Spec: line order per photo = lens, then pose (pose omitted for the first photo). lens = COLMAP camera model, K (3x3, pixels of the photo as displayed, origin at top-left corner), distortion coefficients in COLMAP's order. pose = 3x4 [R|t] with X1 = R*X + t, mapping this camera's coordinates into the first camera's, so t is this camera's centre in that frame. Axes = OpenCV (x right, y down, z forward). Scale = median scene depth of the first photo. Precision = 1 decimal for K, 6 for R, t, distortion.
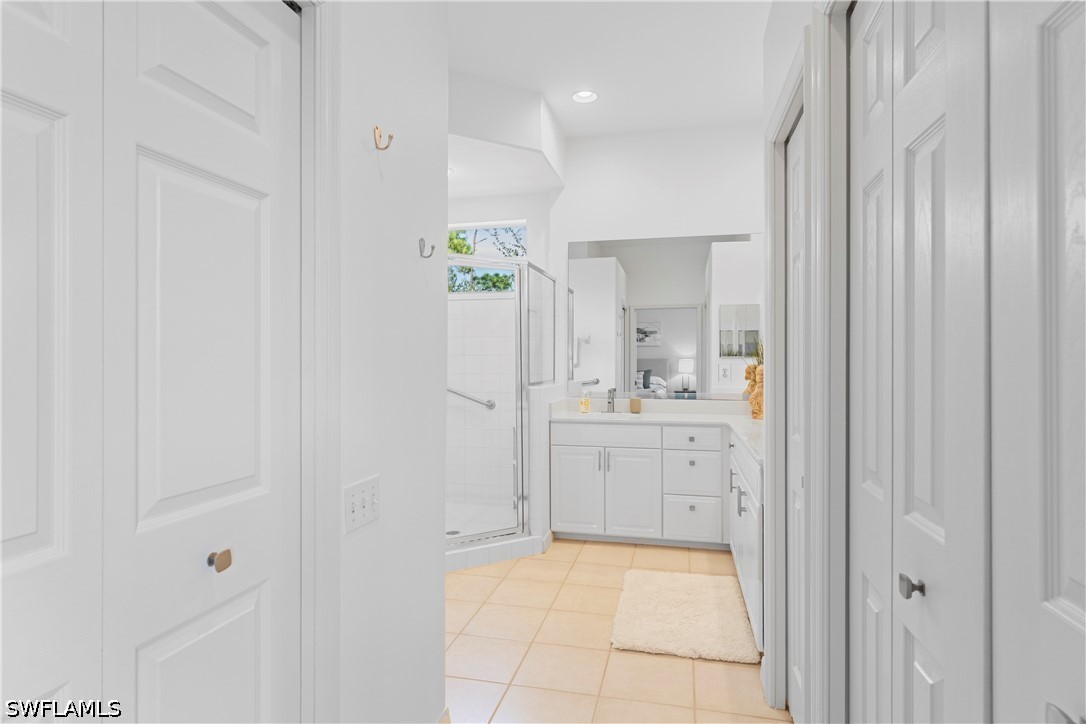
lens RADIAL K [[563.7, 0, 542.7], [0, 563.7, 360.6], [0, 0, 1]] dist [0.000785, 0.000001]
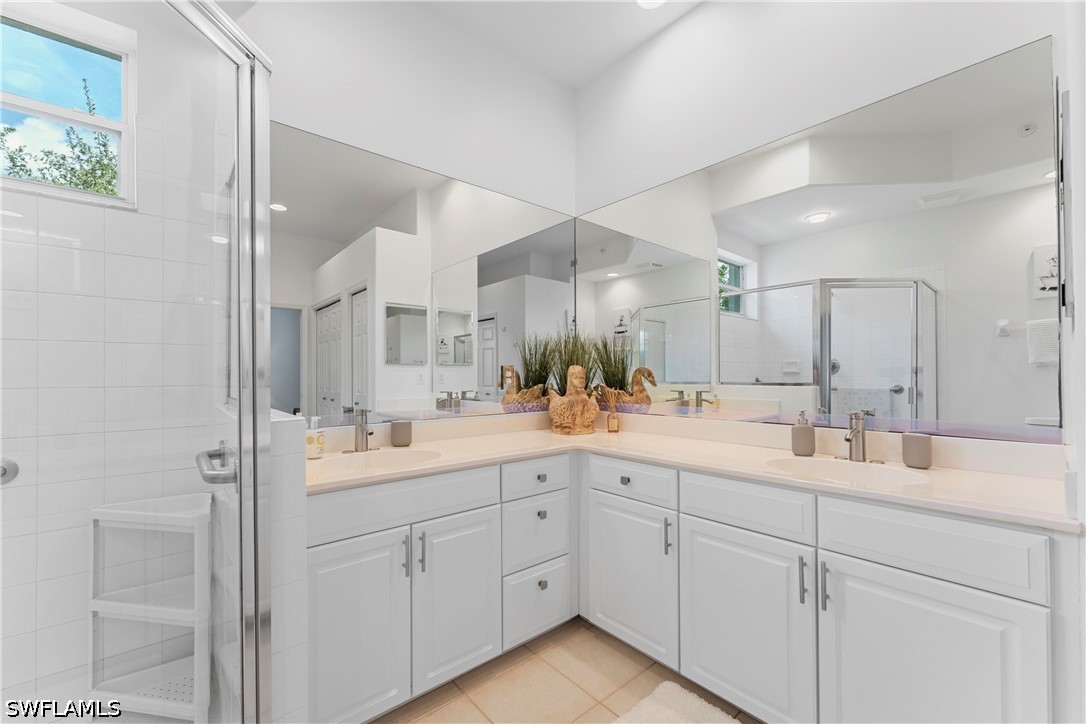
lens RADIAL K [[437.6, 0, 536.3], [0, 437.6, 371.2], [0, 0, 1]] dist [0.000743, -0.000970]
pose [[0.594249, 0.006375, 0.804256, -0.094589], [0.001533, 0.999958, -0.009060, 0.013186], [-0.804280, 0.006617, 0.594214, 0.456099]]
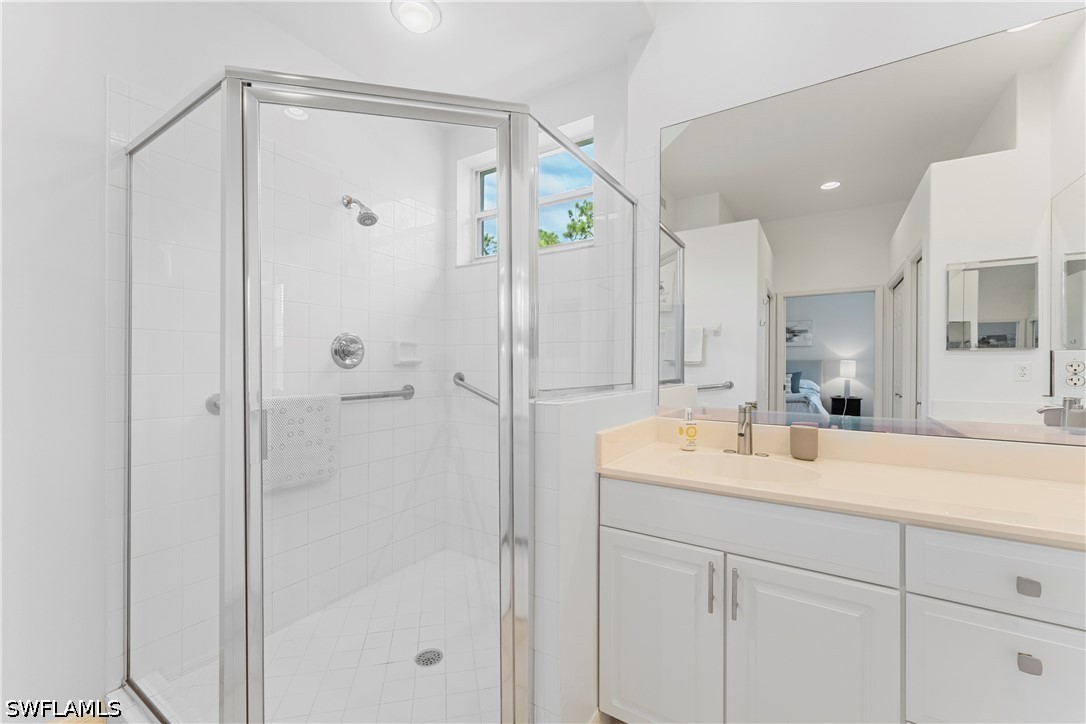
lens RADIAL K [[437.6, 0, 542.0], [0, 437.6, 363.2], [0, 0, 1]] dist [0.000743, -0.000970]
pose [[0.946214, 0.005043, -0.323501, 0.058402], [-0.006037, 0.999980, -0.002068, 0.012602], [0.323484, 0.003910, 0.946226, 0.445563]]
